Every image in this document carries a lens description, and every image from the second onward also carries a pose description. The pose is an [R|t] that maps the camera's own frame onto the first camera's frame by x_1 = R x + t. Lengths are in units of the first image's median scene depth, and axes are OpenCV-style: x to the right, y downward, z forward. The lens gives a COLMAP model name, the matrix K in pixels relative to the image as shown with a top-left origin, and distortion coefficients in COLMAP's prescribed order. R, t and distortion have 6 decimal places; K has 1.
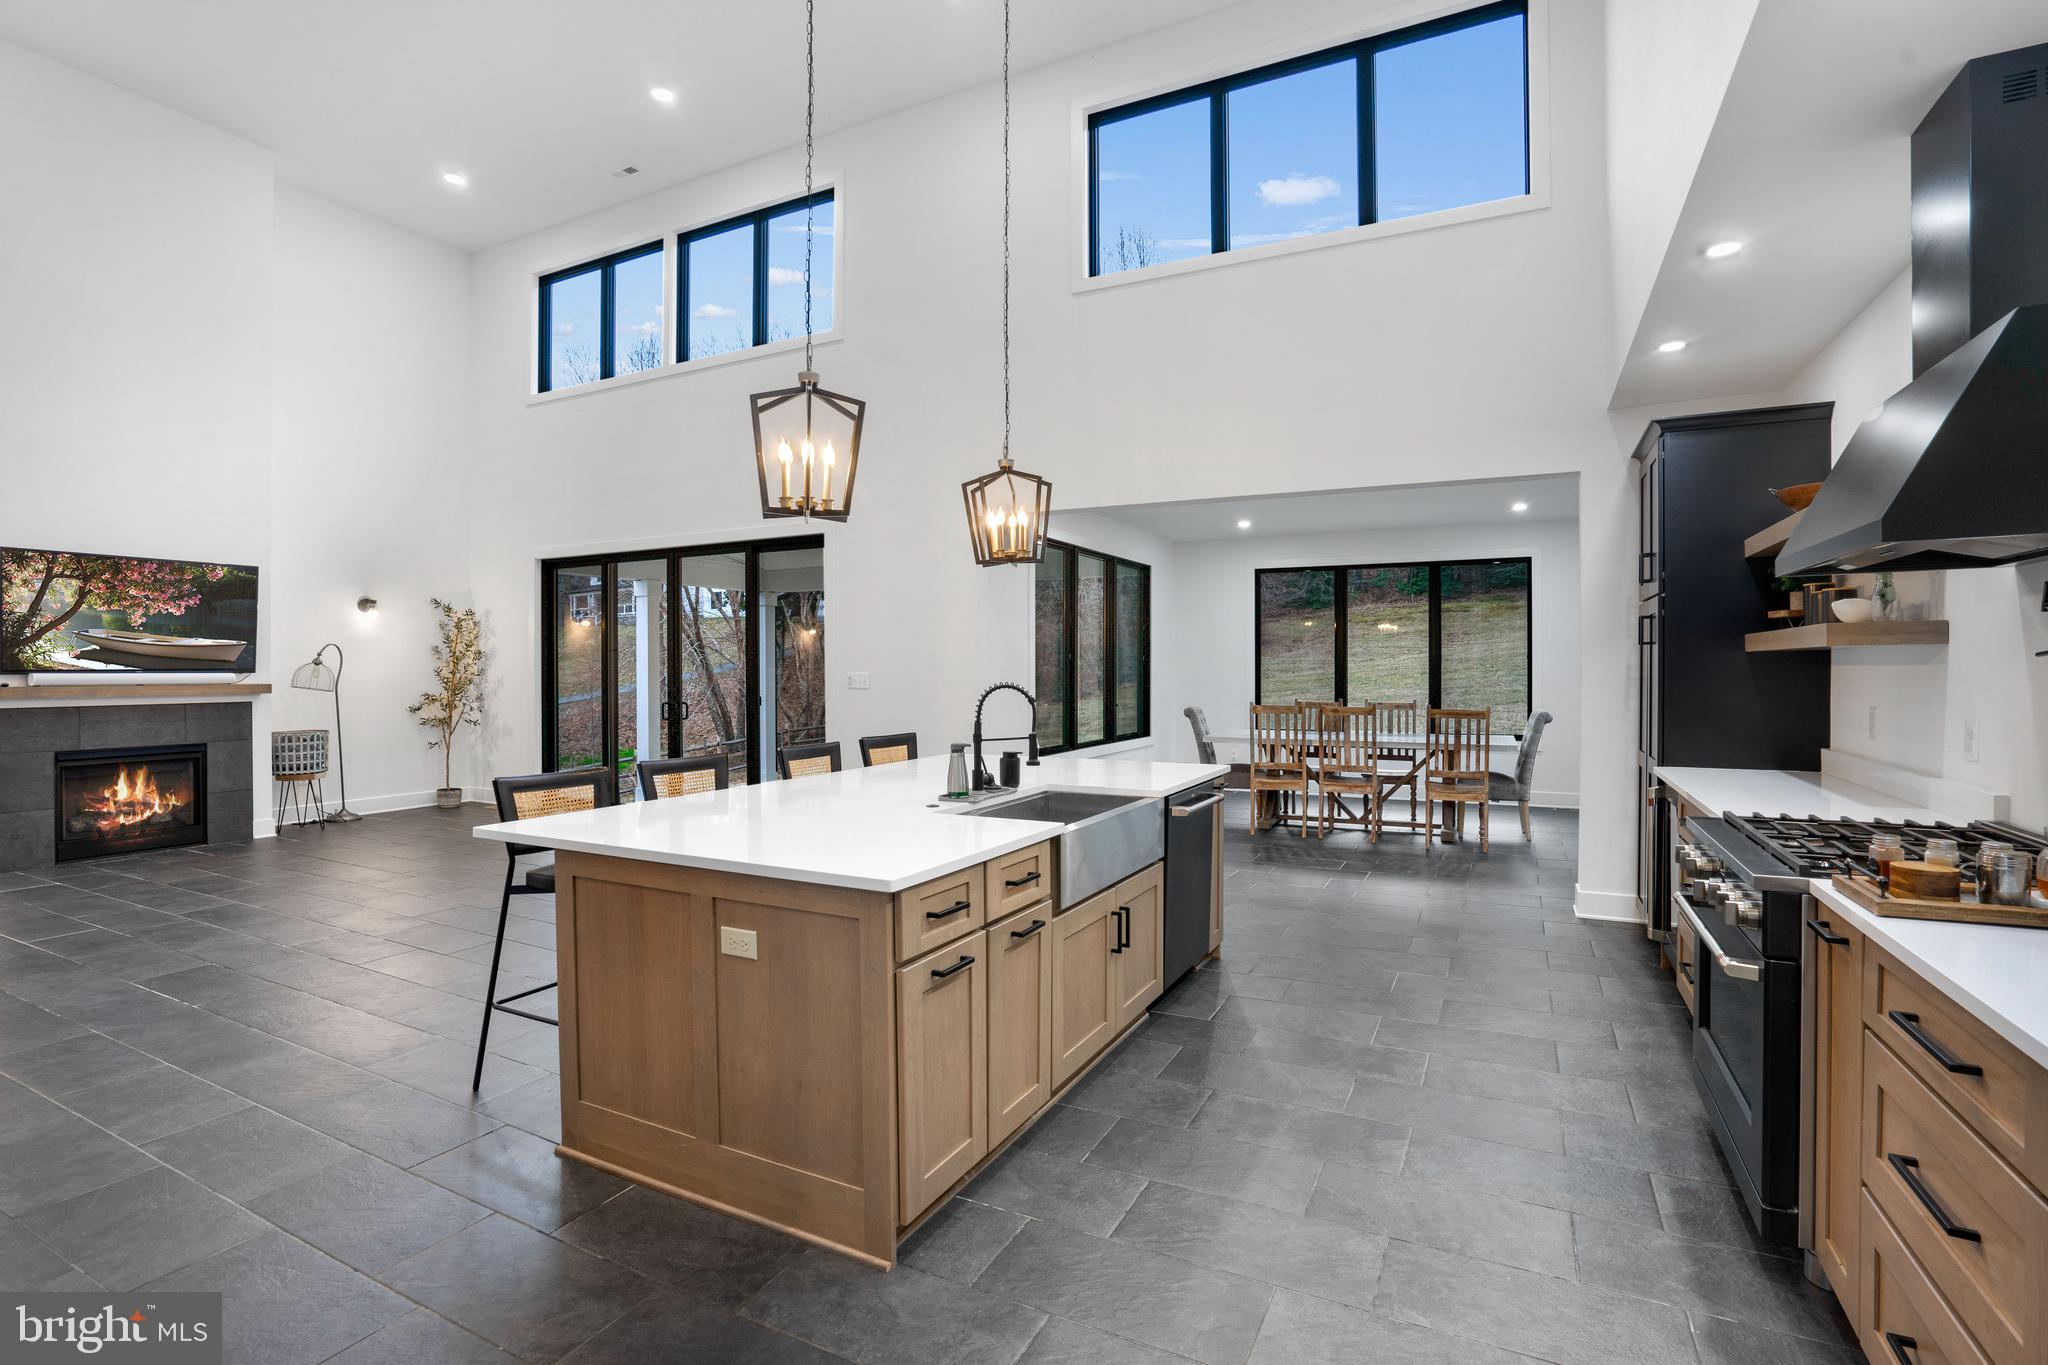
lens RADIAL K [[946.8, 0, 1048.7], [0, 946.8, 681.2], [0, 0, 1]] dist [-0.043299, 0.017009]
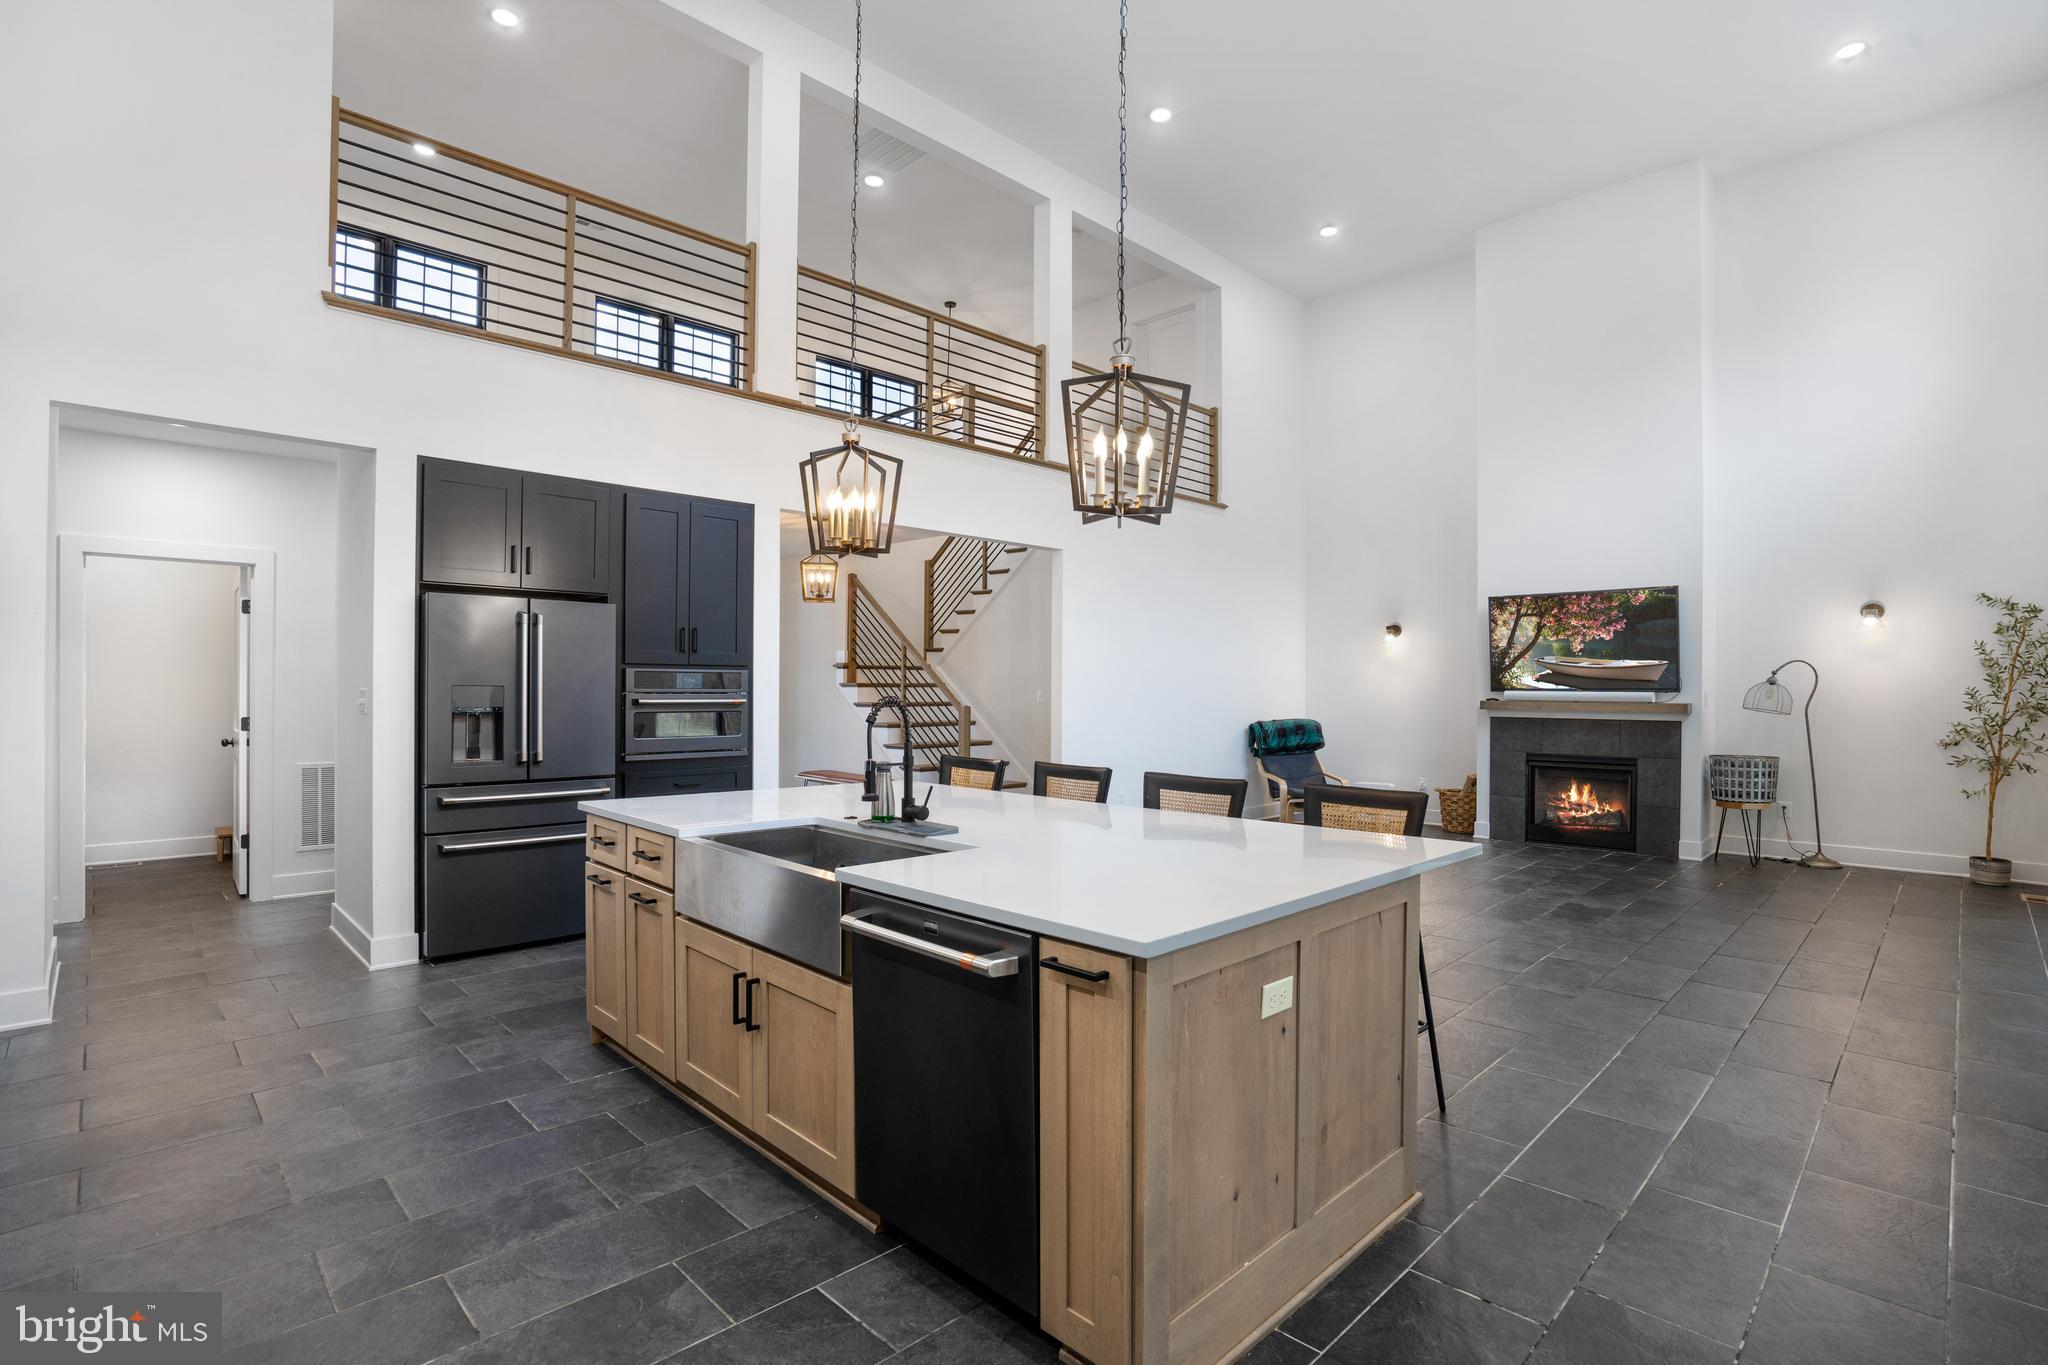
lens RADIAL K [[958.8, 0, 1012.3], [0, 958.8, 684.1], [0, 0, 1]] dist [-0.005464, -0.000202]
pose [[-0.335354, -0.003995, -0.942084, 0.380381], [-0.015077, 0.999886, 0.001127, -0.008742], [0.941971, 0.014582, -0.335376, 0.722076]]
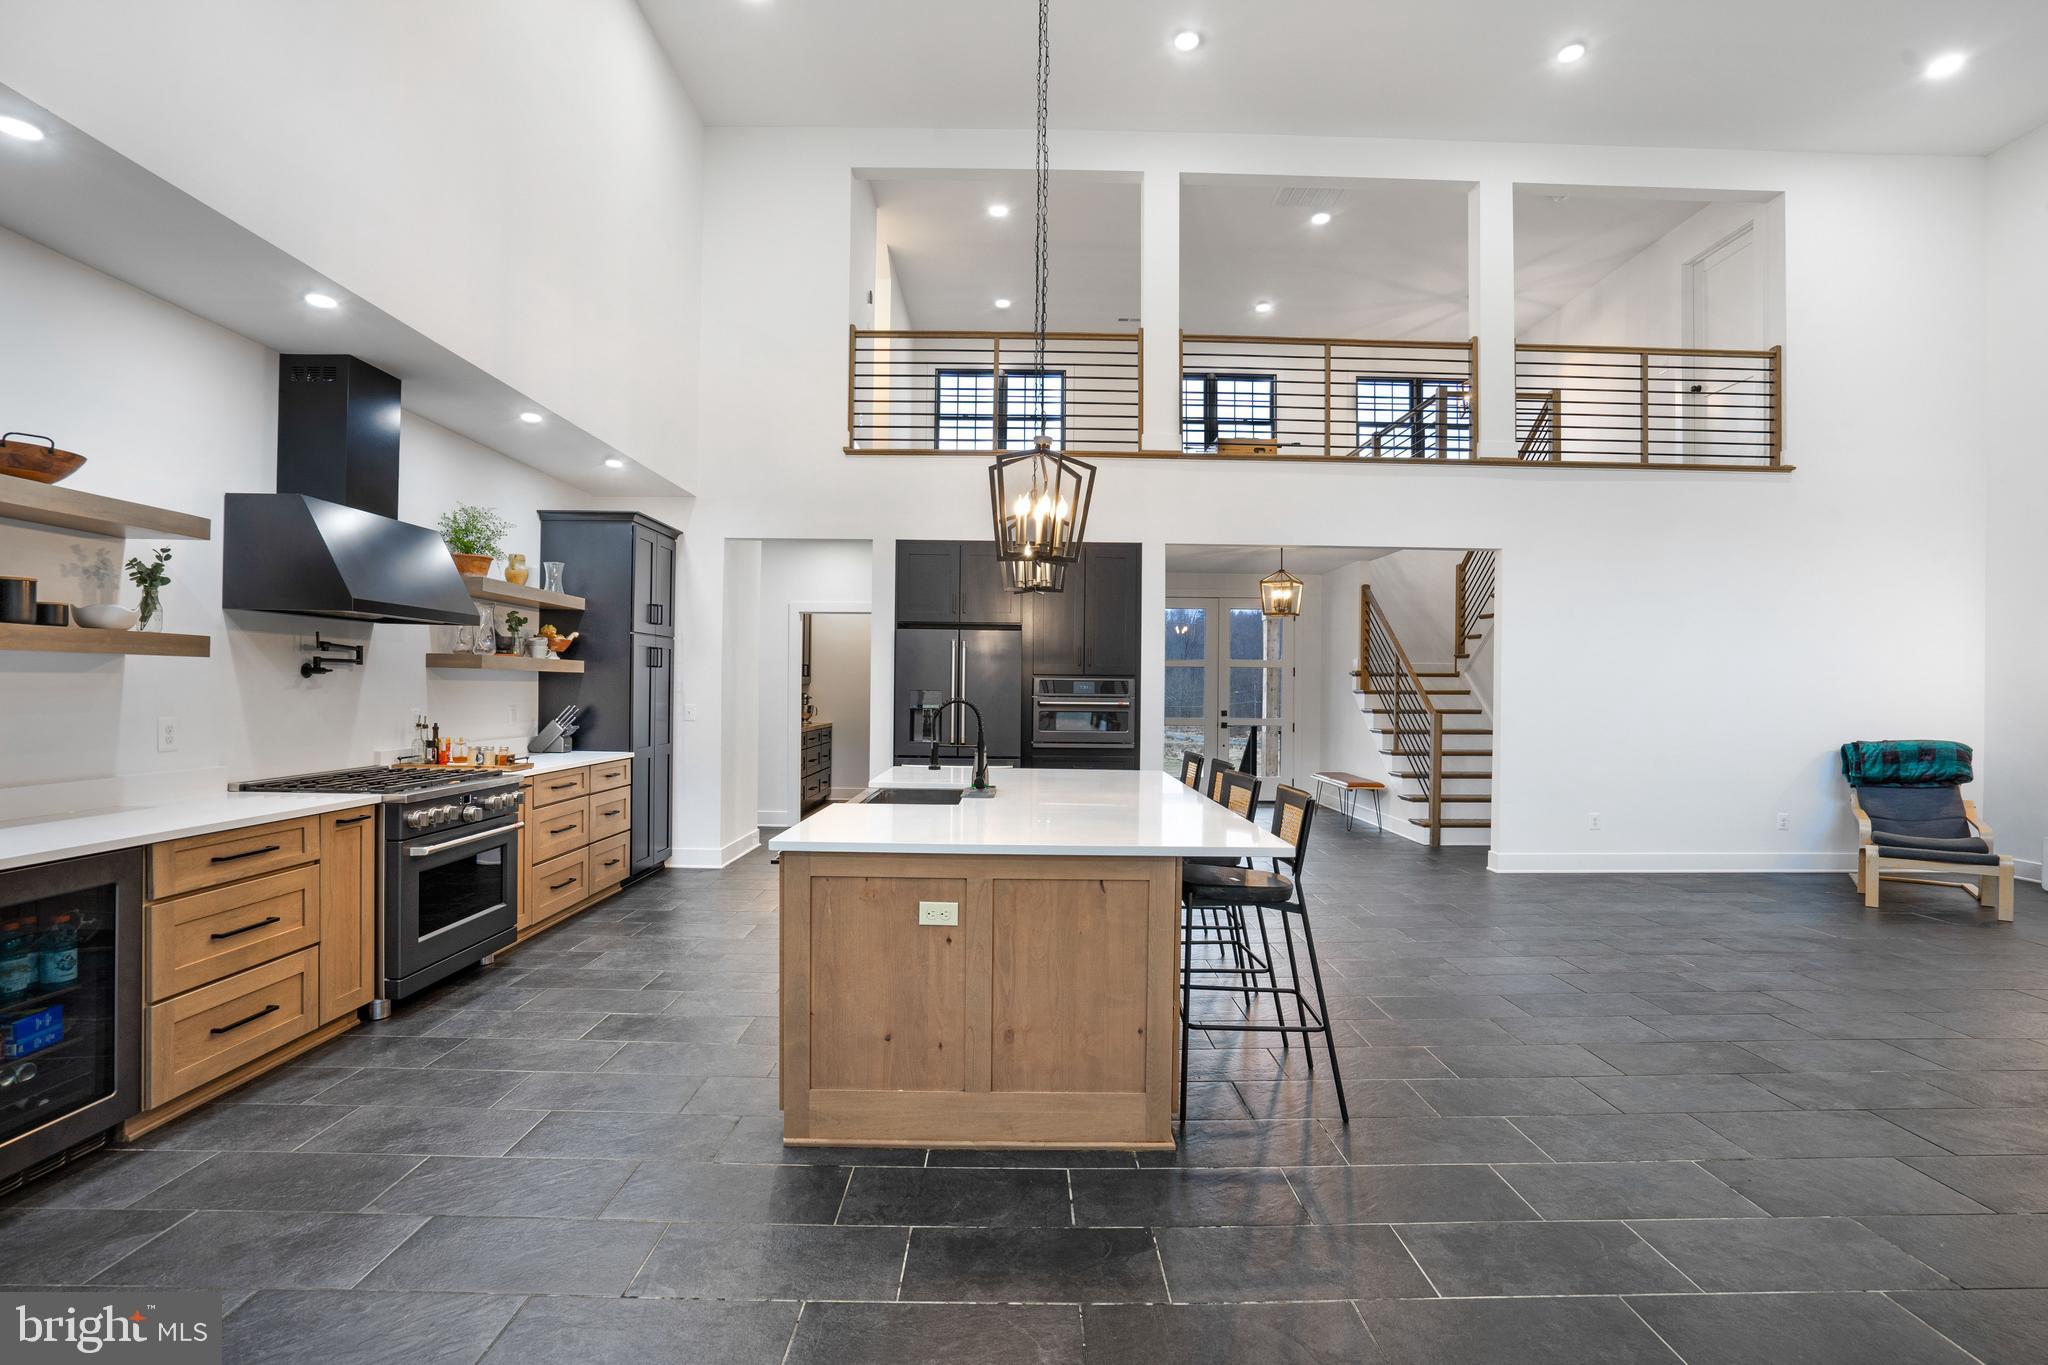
lens RADIAL K [[946.8, 0, 1048.7], [0, 946.8, 681.2], [0, 0, 1]] dist [-0.043299, 0.017009]
pose [[-0.883576, -0.014040, -0.468077, 0.218564], [-0.016335, 0.999866, 0.000844, -0.012177], [0.468003, 0.008392, -0.883687, 1.079927]]
